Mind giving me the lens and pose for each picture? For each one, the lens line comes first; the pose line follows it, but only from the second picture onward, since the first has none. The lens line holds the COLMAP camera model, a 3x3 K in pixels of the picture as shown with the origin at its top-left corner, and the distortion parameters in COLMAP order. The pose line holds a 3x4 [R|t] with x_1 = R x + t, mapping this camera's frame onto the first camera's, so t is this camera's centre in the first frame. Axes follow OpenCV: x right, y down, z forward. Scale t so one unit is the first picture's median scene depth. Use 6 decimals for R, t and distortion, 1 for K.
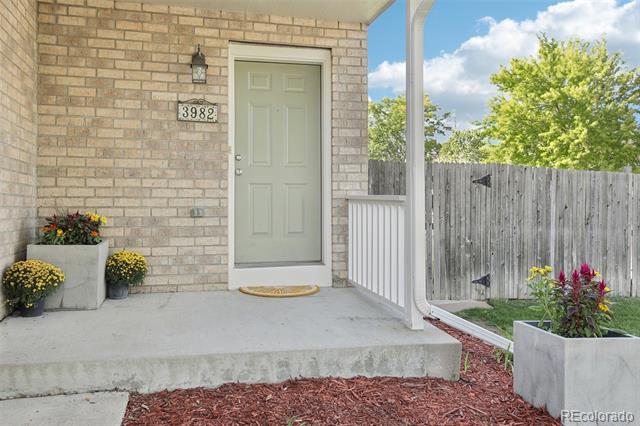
lens RADIAL K [[552.6, 0, 320.1], [0, 552.6, 199.3], [0, 0, 1]] dist [0.000651, 0.000527]
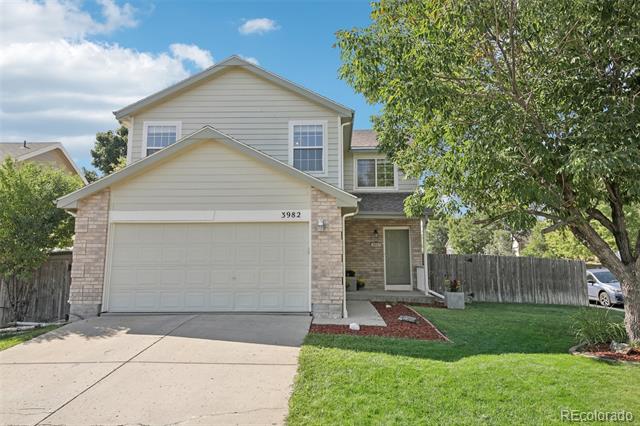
lens RADIAL K [[433.3, 0, 320.0], [0, 433.3, 213.0], [0, 0, 1]] dist [0.026288, 0.003446]
pose [[0.958084, -0.039555, -0.283742, 0.275795], [0.003744, 0.992067, -0.125655, 0.006167], [0.286462, 0.119326, 0.950632, -2.031951]]
